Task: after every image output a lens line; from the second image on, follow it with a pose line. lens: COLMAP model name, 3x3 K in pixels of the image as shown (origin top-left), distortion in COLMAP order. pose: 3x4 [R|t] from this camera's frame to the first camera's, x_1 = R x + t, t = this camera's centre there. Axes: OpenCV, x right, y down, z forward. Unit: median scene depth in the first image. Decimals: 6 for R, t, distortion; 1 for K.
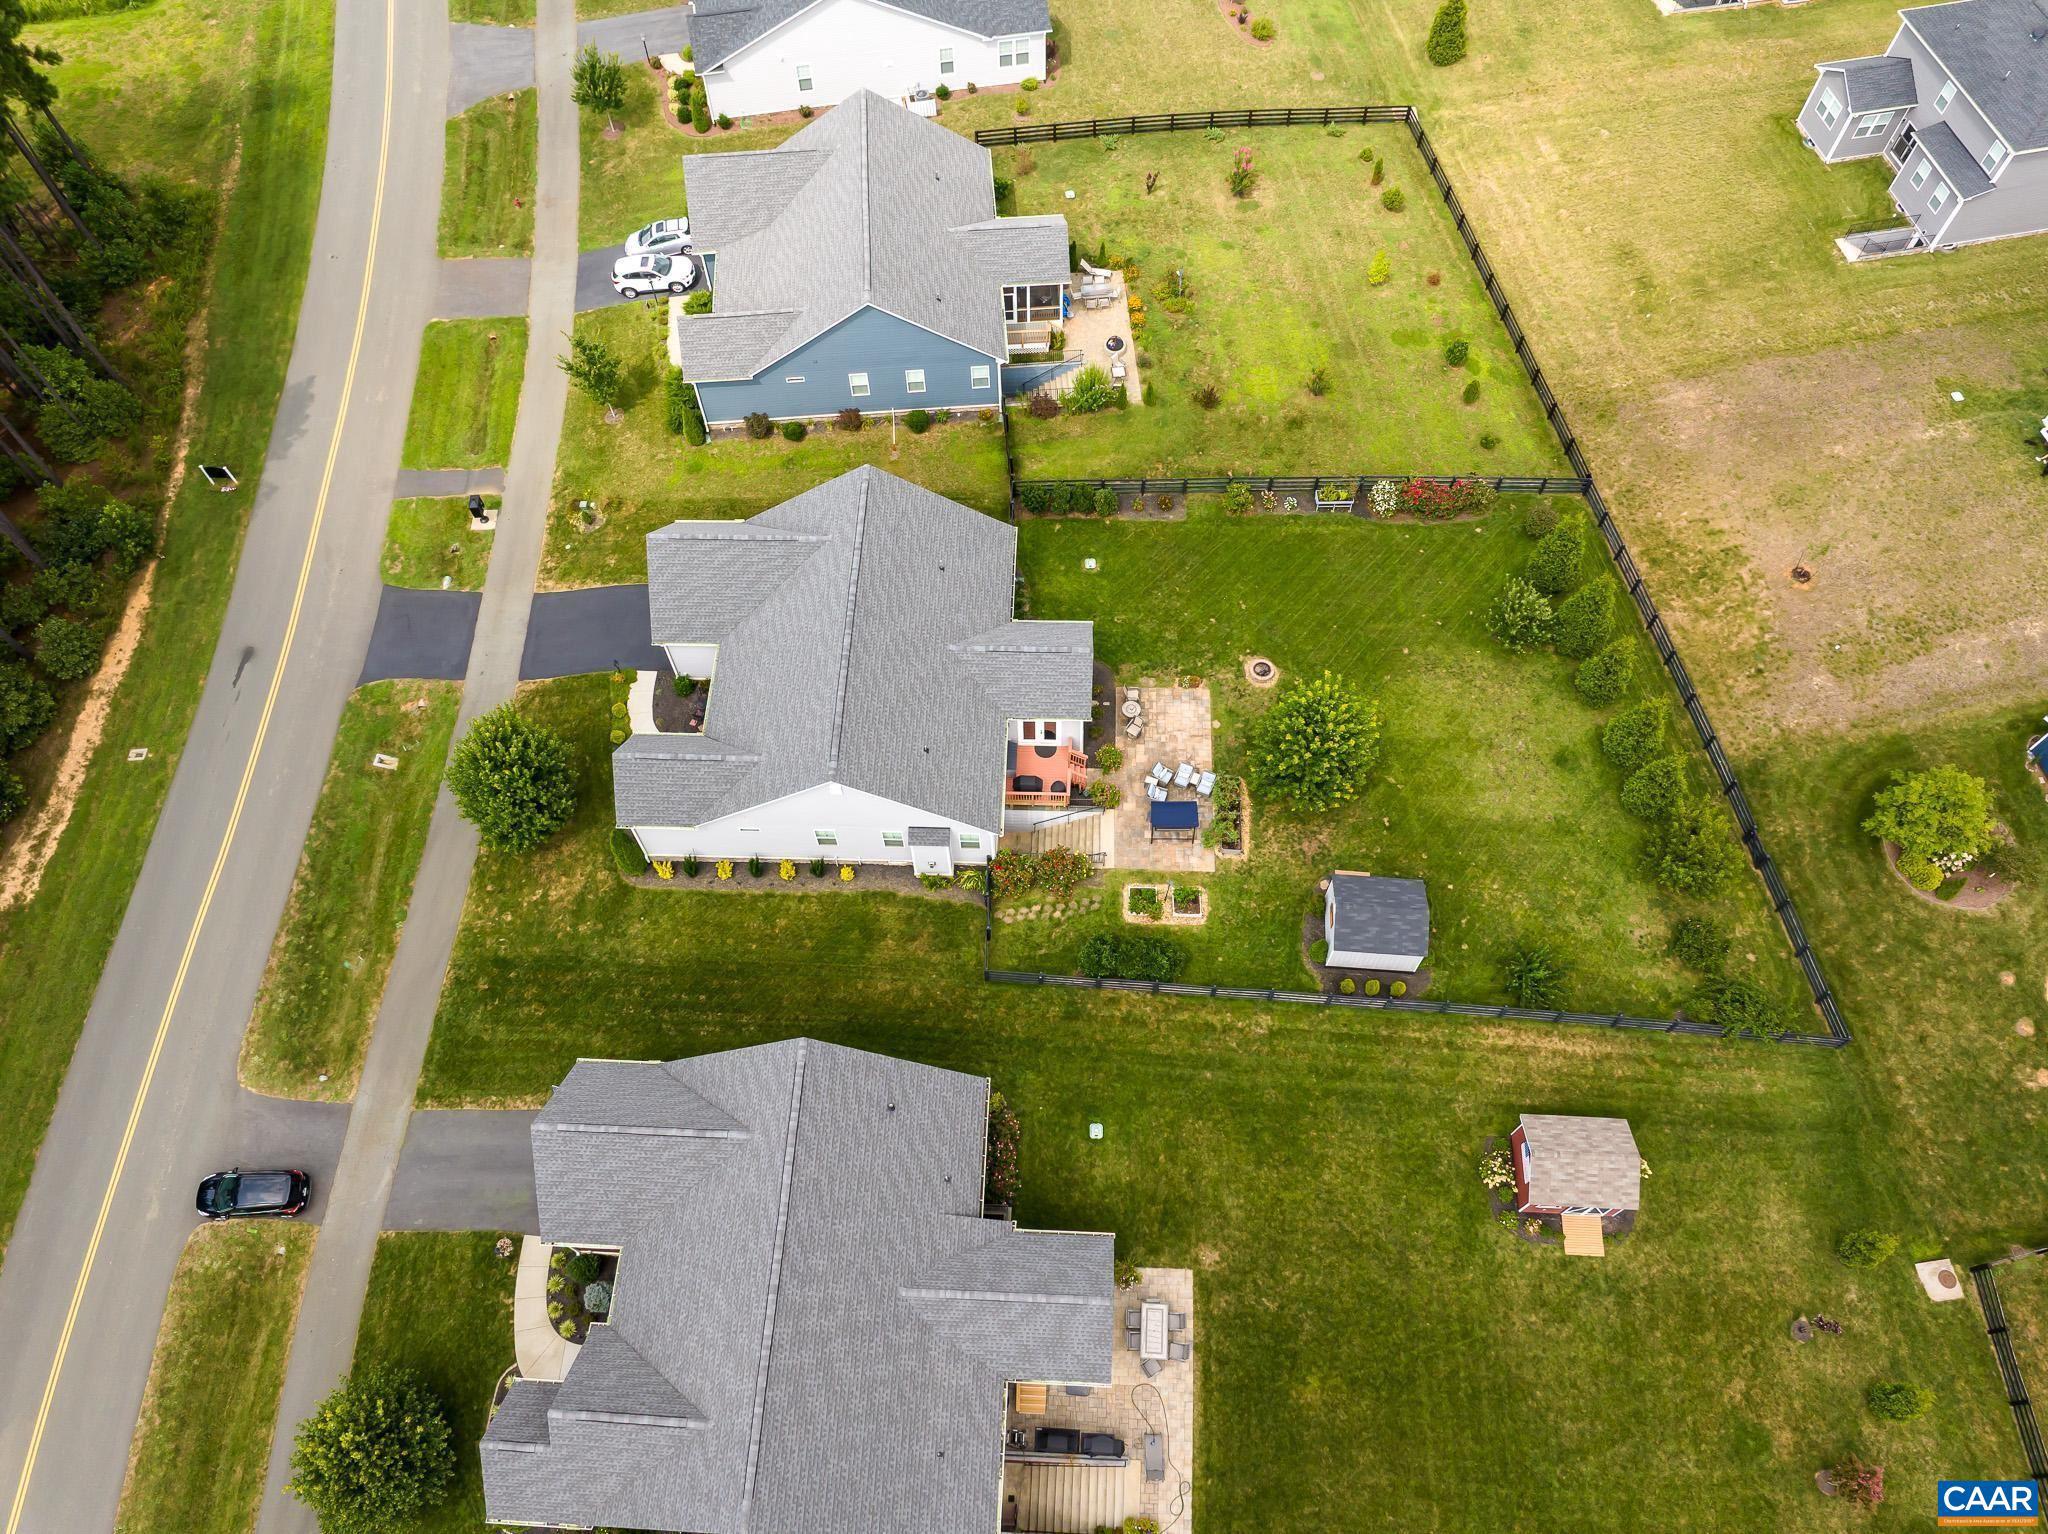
lens RADIAL K [[1441.9, 0, 1032.2], [0, 1441.9, 754.1], [0, 0, 1]] dist [-0.033847, -0.000486]
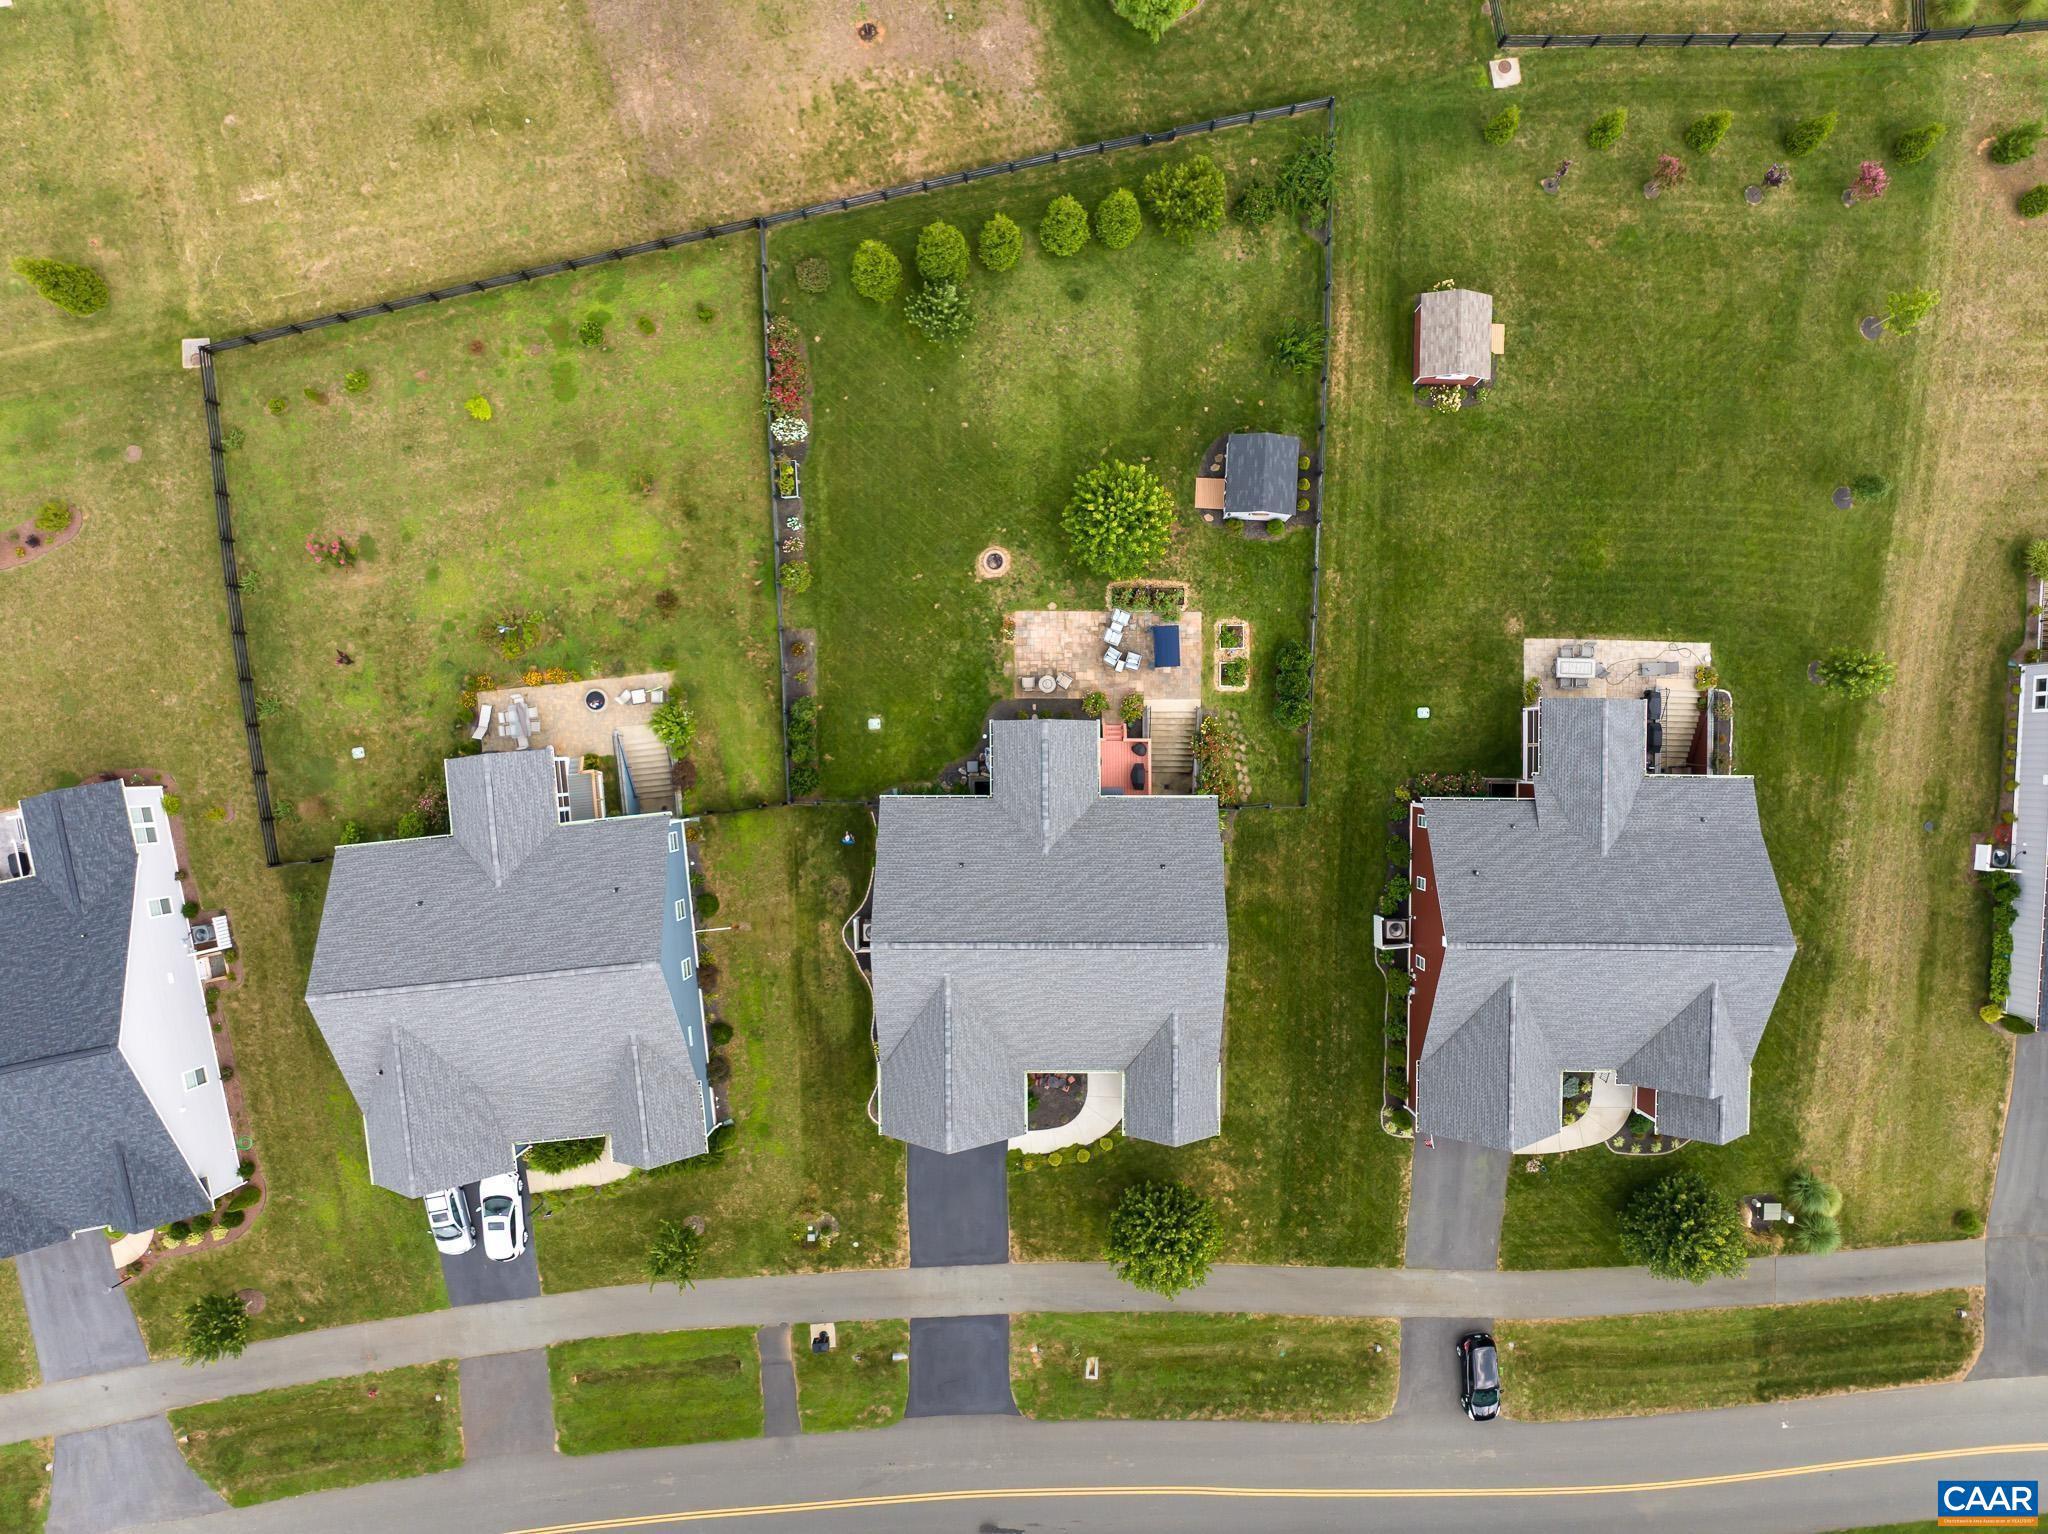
lens RADIAL K [[1441.9, 0, 1032.2], [0, 1441.9, 754.1], [0, 0, 1]] dist [-0.033847, -0.000486]
pose [[-0.030933, -0.999438, 0.012905, 0.002379], [0.873451, -0.020753, 0.486469, -0.568339], [-0.485928, 0.026320, 0.873603, 0.060496]]
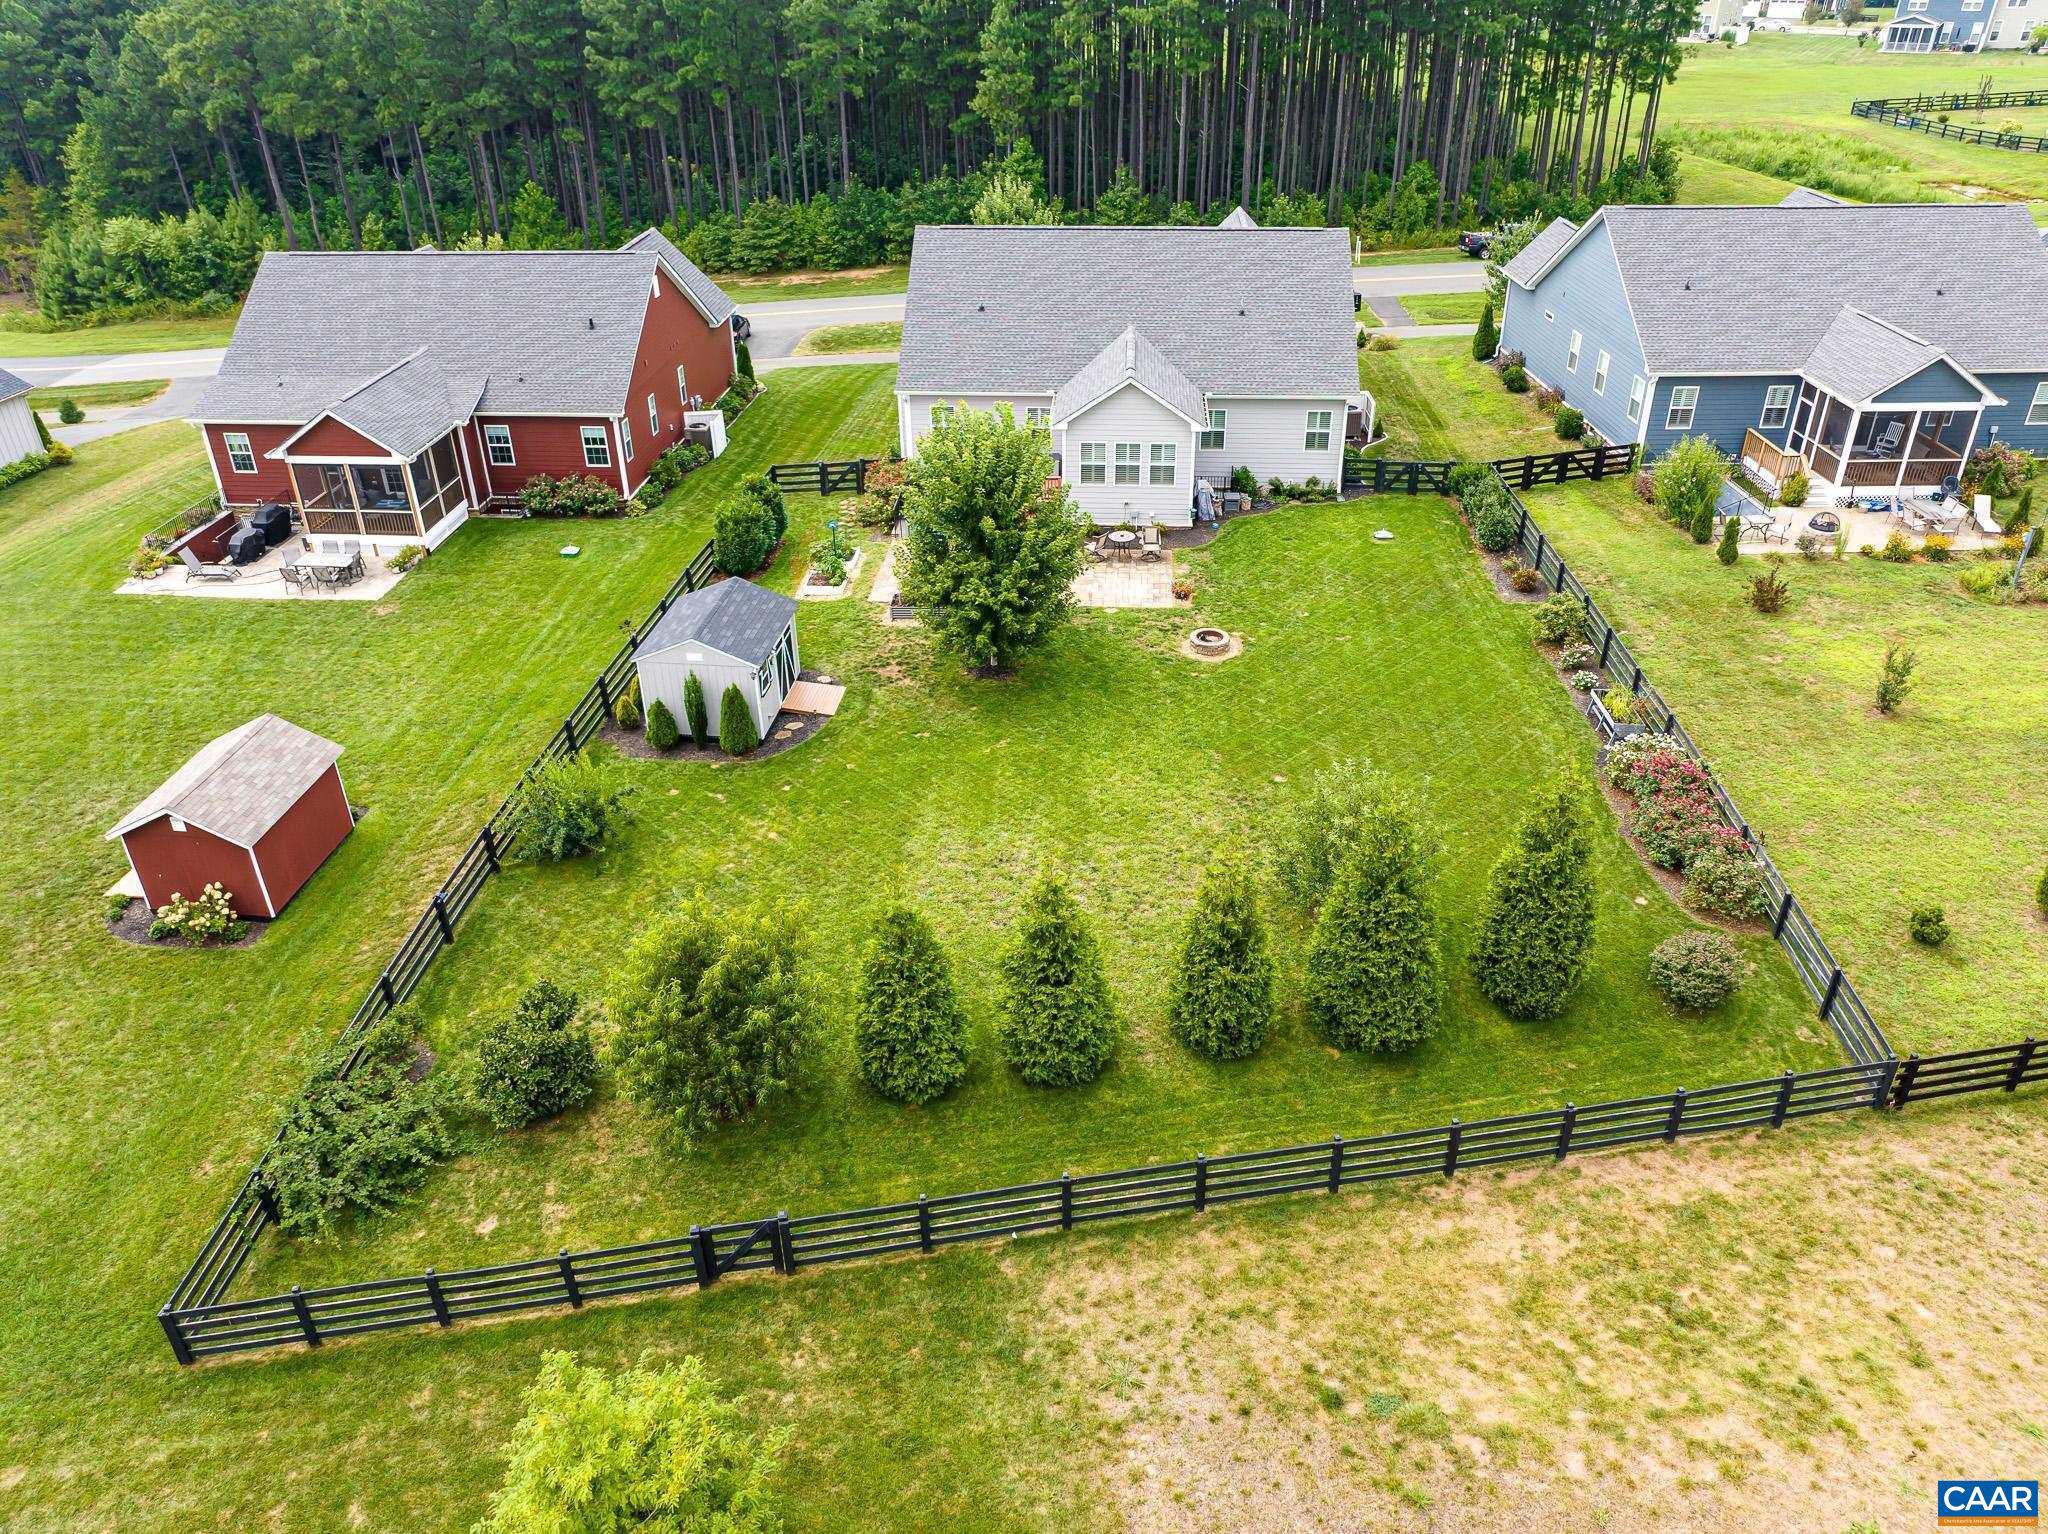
lens RADIAL K [[1441.9, 0, 1032.2], [0, 1441.9, 754.1], [0, 0, 1]] dist [-0.033847, -0.000486]
pose [[-0.039737, 0.519932, -0.853283, 0.725375], [-0.865480, 0.408864, 0.289439, -0.153334], [0.499366, 0.750000, 0.433743, 0.750985]]
